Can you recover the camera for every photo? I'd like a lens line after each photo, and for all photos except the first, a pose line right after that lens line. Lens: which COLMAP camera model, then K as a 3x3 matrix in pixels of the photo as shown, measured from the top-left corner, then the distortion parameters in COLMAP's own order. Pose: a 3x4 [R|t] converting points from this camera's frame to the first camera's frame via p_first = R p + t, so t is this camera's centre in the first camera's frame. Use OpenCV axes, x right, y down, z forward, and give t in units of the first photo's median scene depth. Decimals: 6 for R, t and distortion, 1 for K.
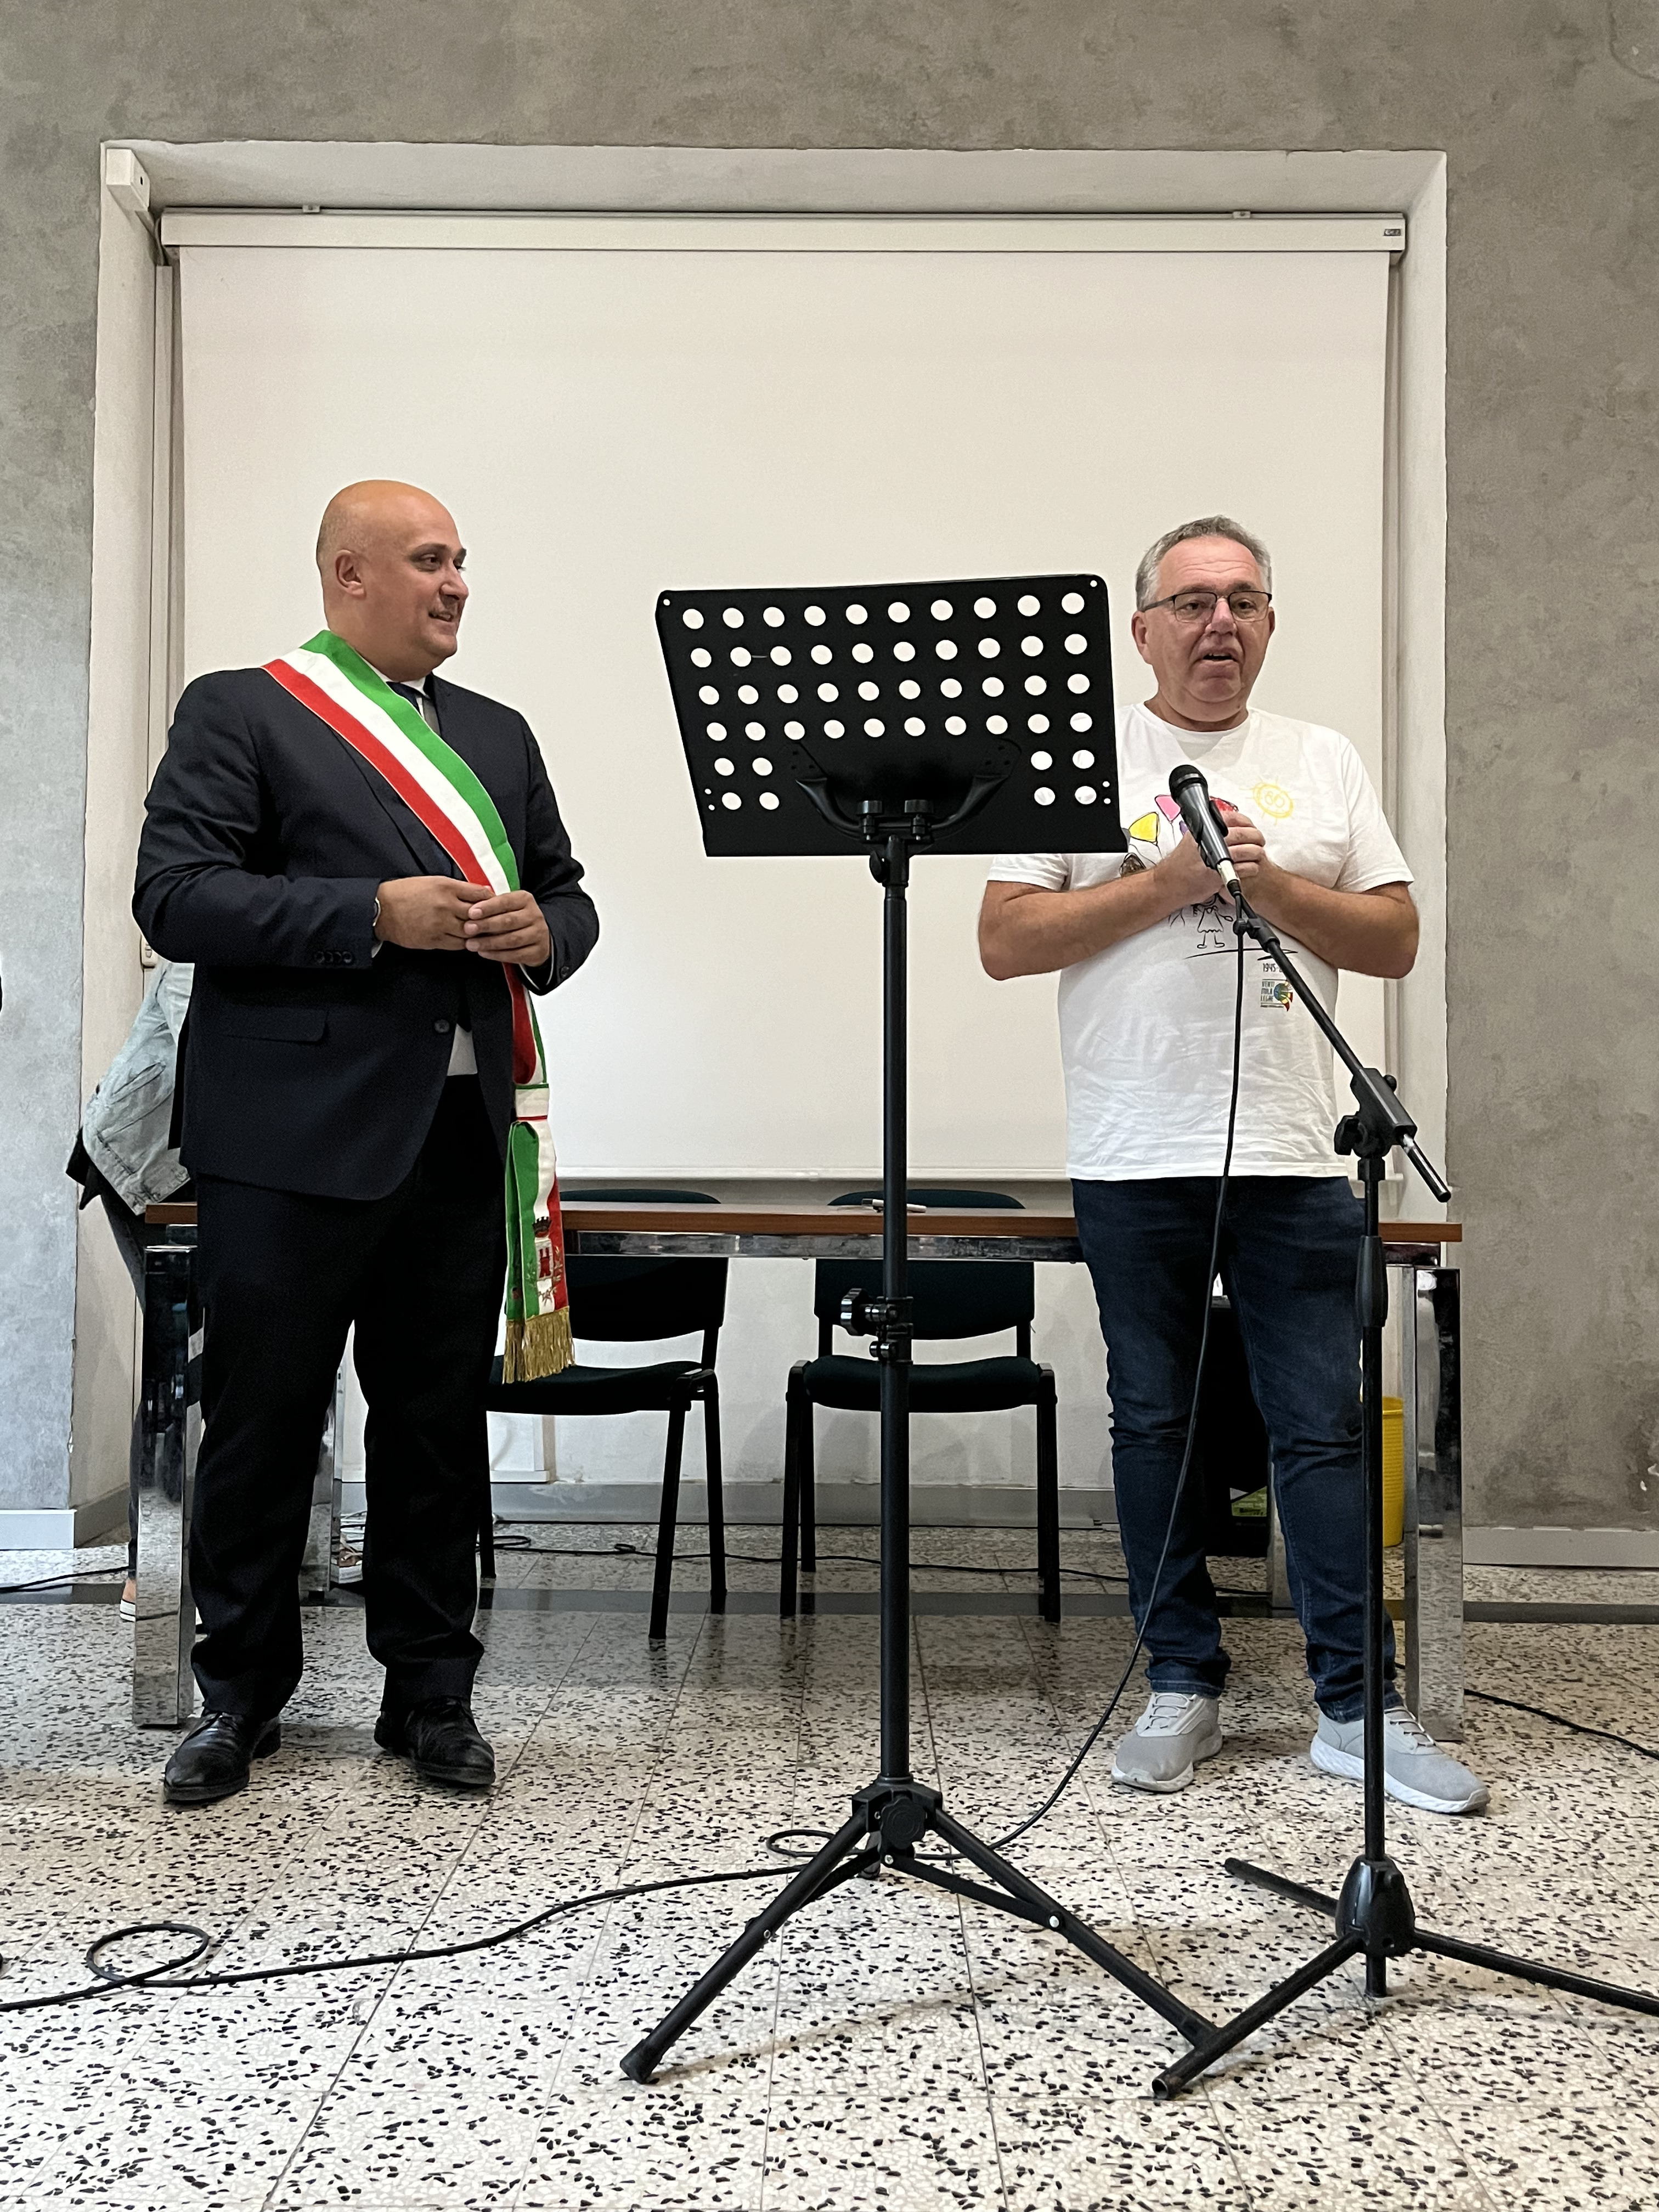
lens RADIAL K [[2013.3, 0, 850.0], [0, 2013.3, 1062.1], [0, 0, 1]] dist [0.017599, 0.018376]
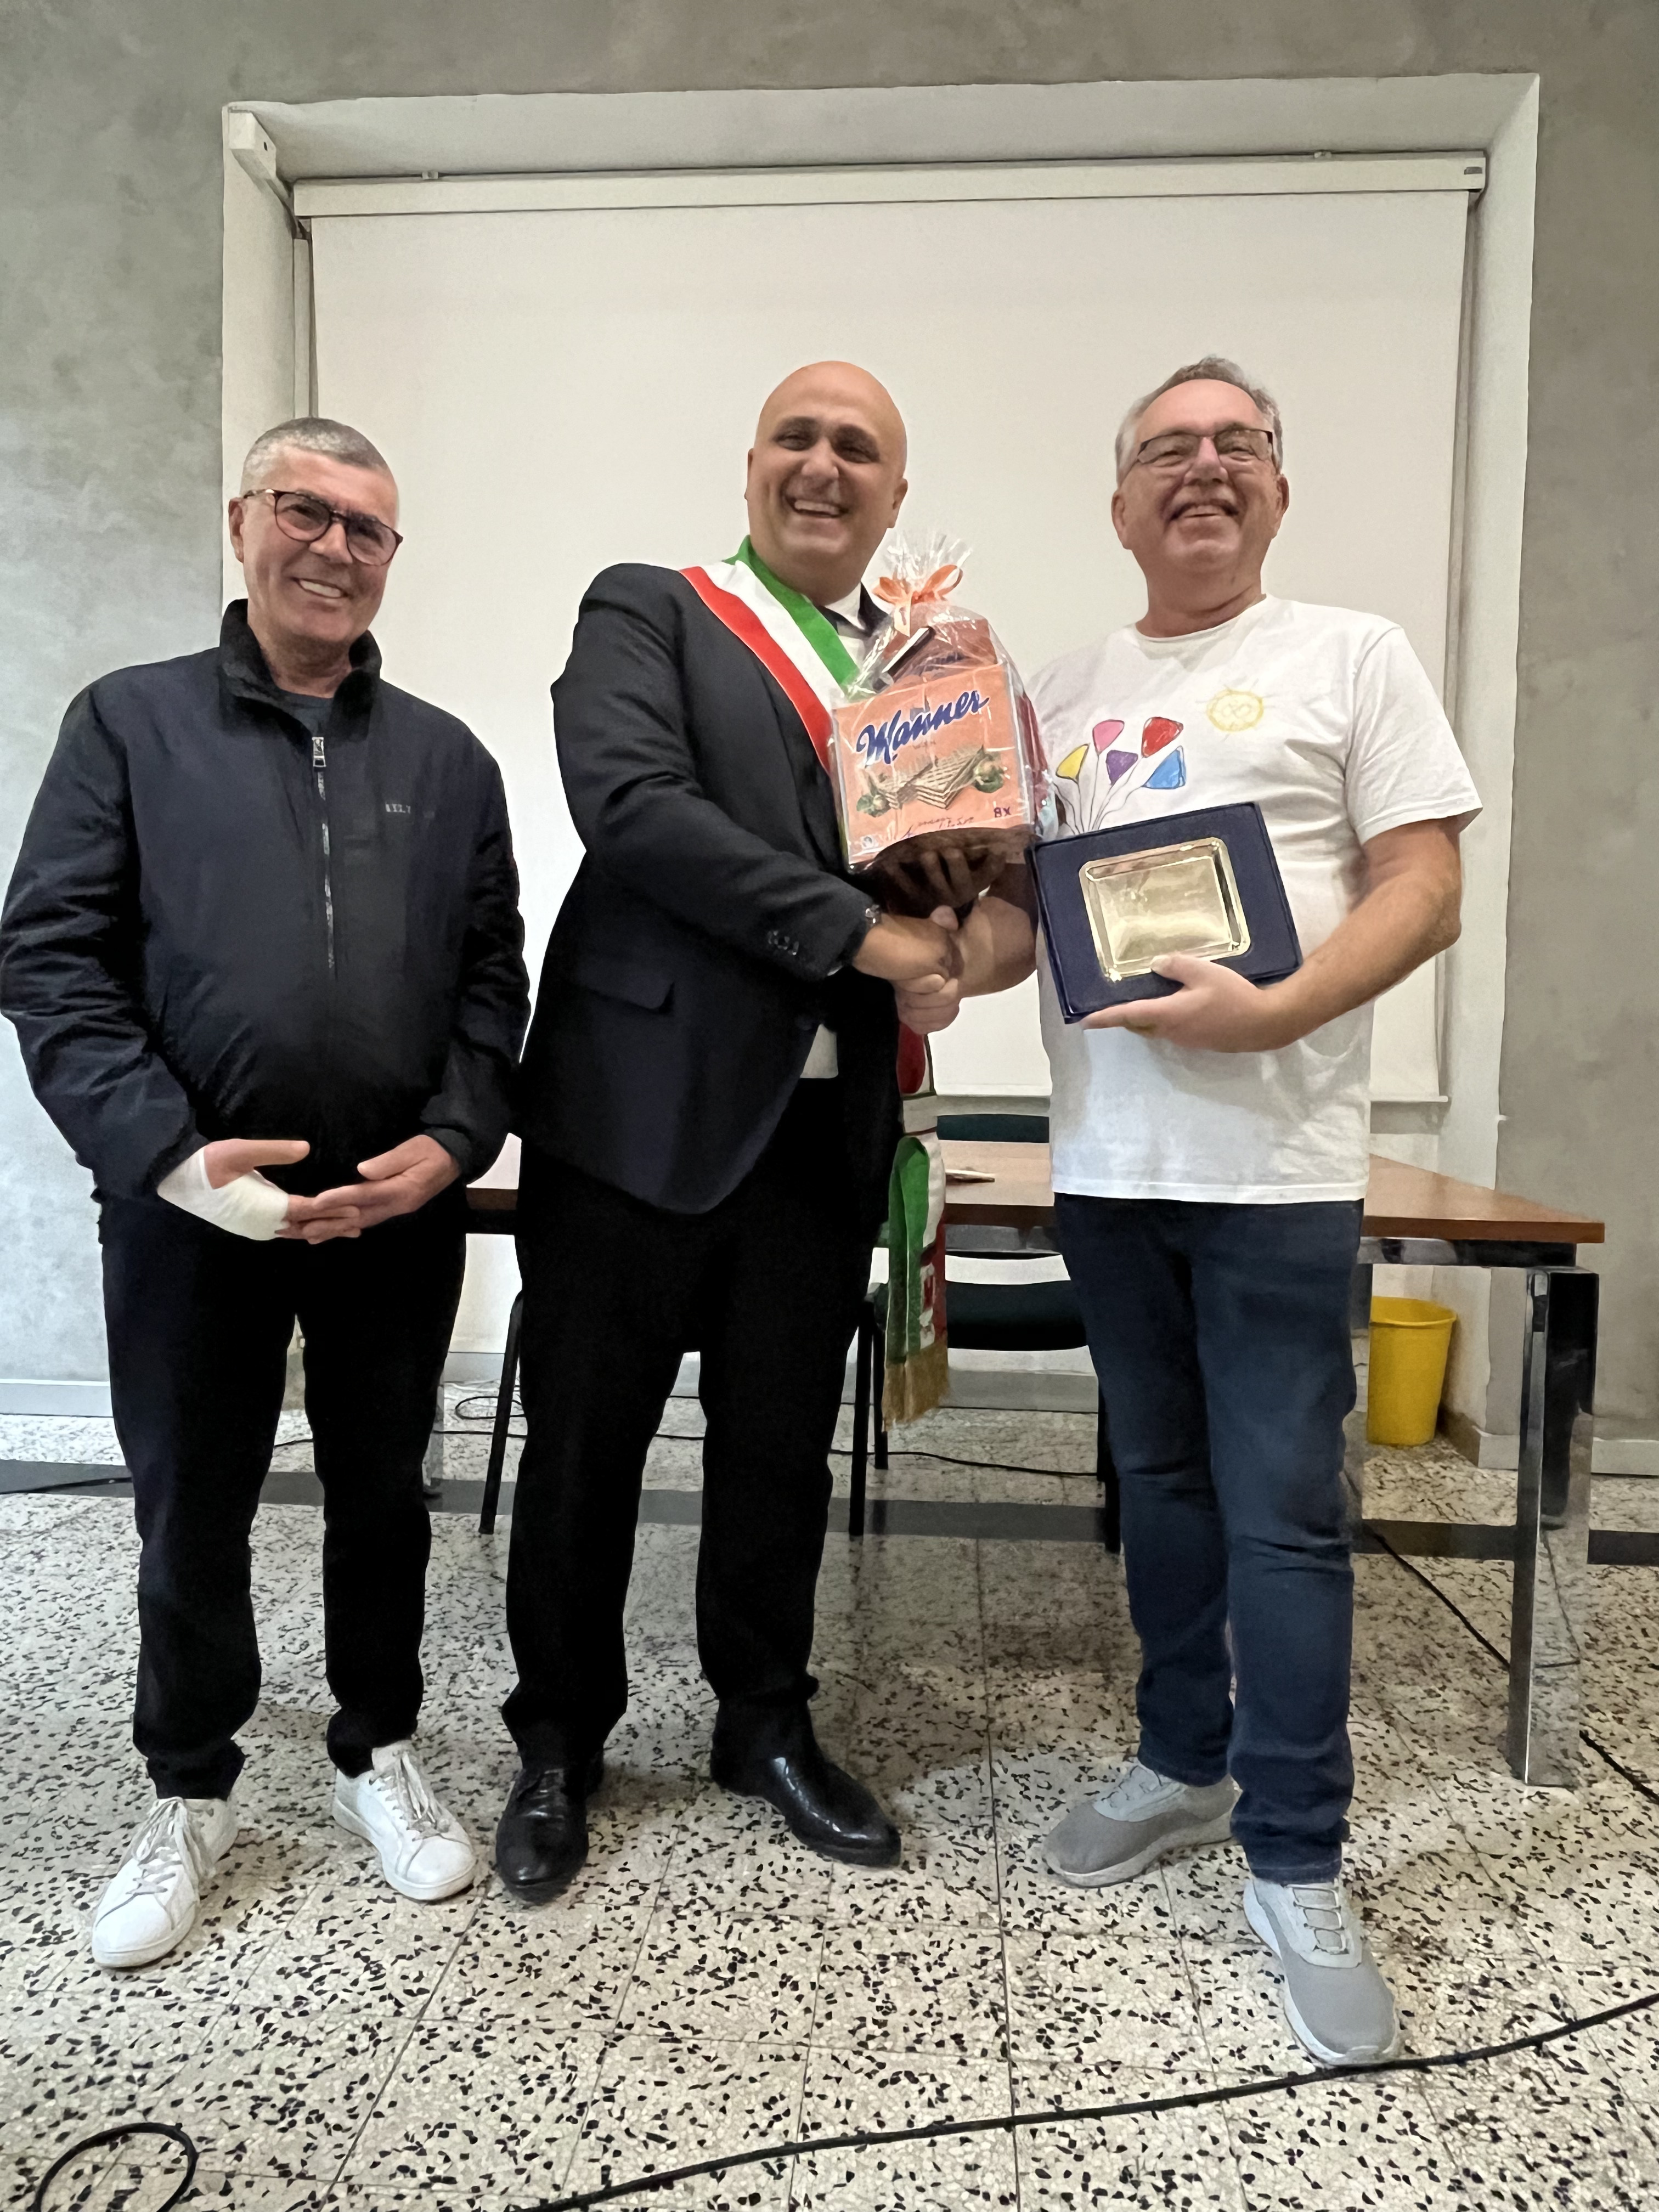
lens RADIAL K [[1417.3, 0, 840.5], [0, 1417.3, 1066.0], [0, 0, 1]] dist [-0.000794, -0.000300]
pose [[0.997103, 0.012932, -0.074957, 0.016359], [-0.005687, 0.995358, 0.096078, -0.045632], [0.075852, -0.095374, 0.992547, 0.369579]]
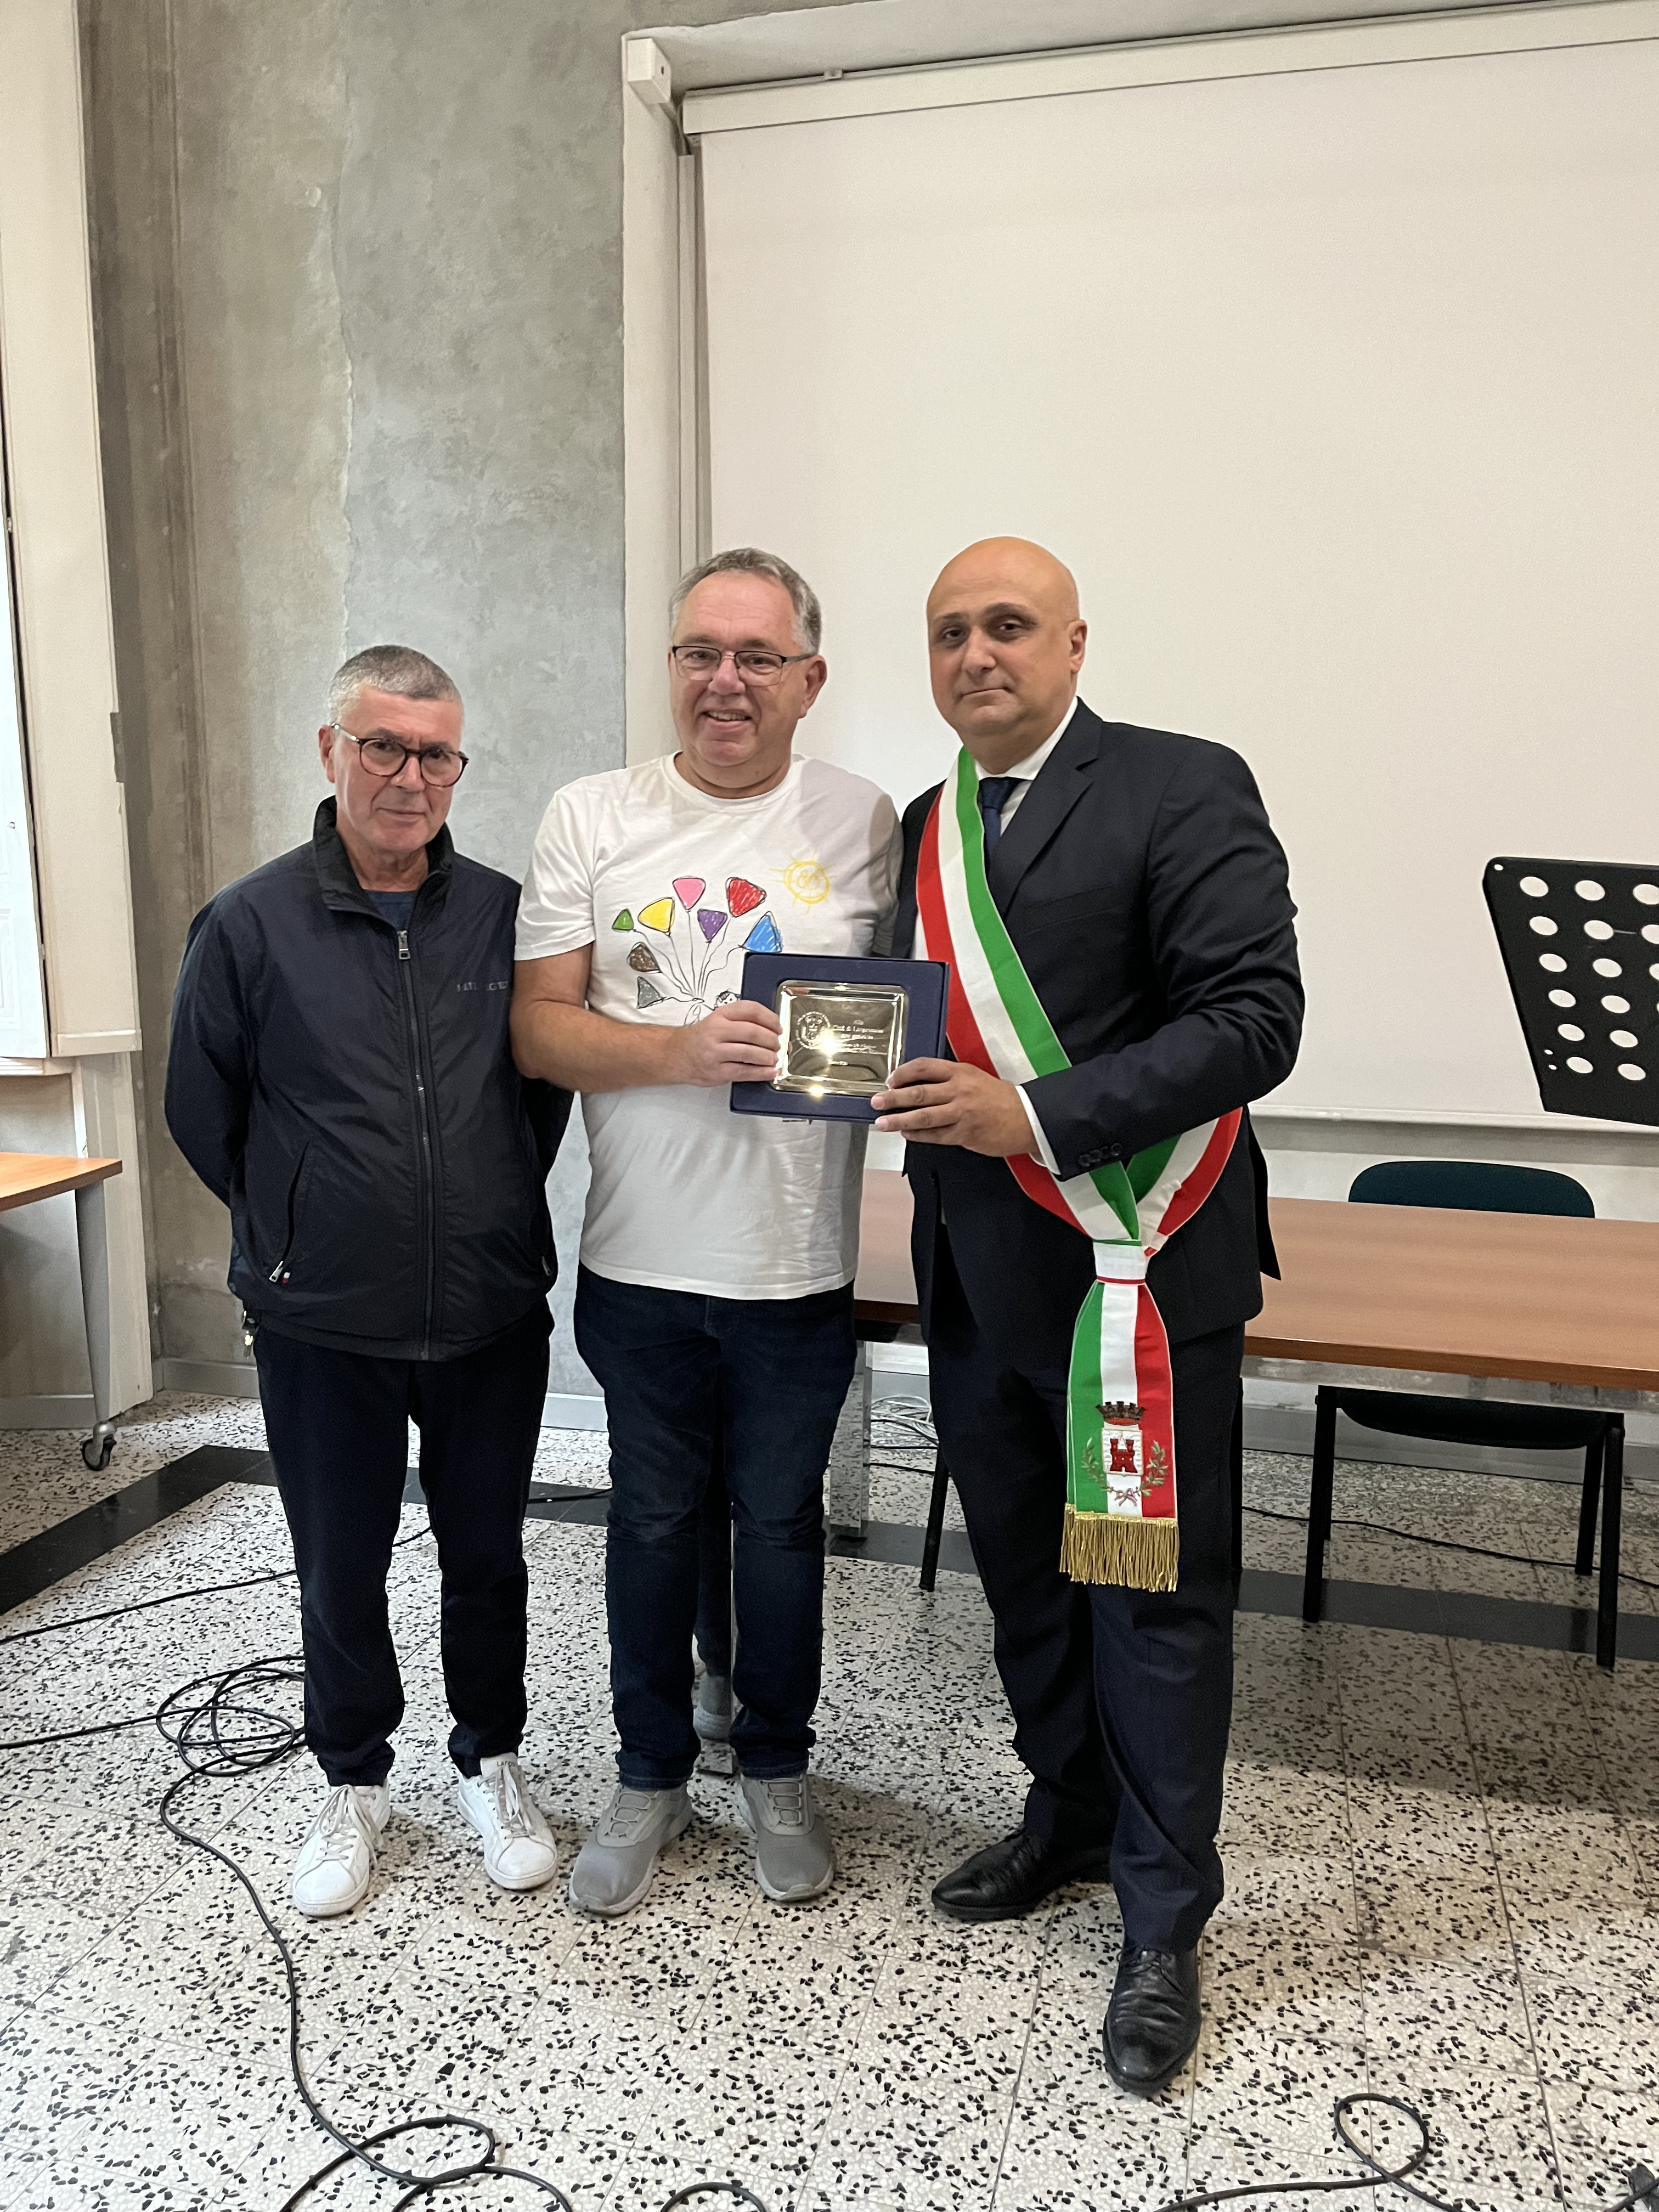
lens RADIAL K [[1696.9, 0, 790.5], [0, 1696.9, 1104.2], [0, 0, 1]] dist [0.084169, -0.124263]
pose [[0.962312, 0.045868, -0.268051, -0.078082], [0.010539, 0.978643, 0.205298, -0.187050], [0.271742, -0.200386, 0.941277, 0.234354]]
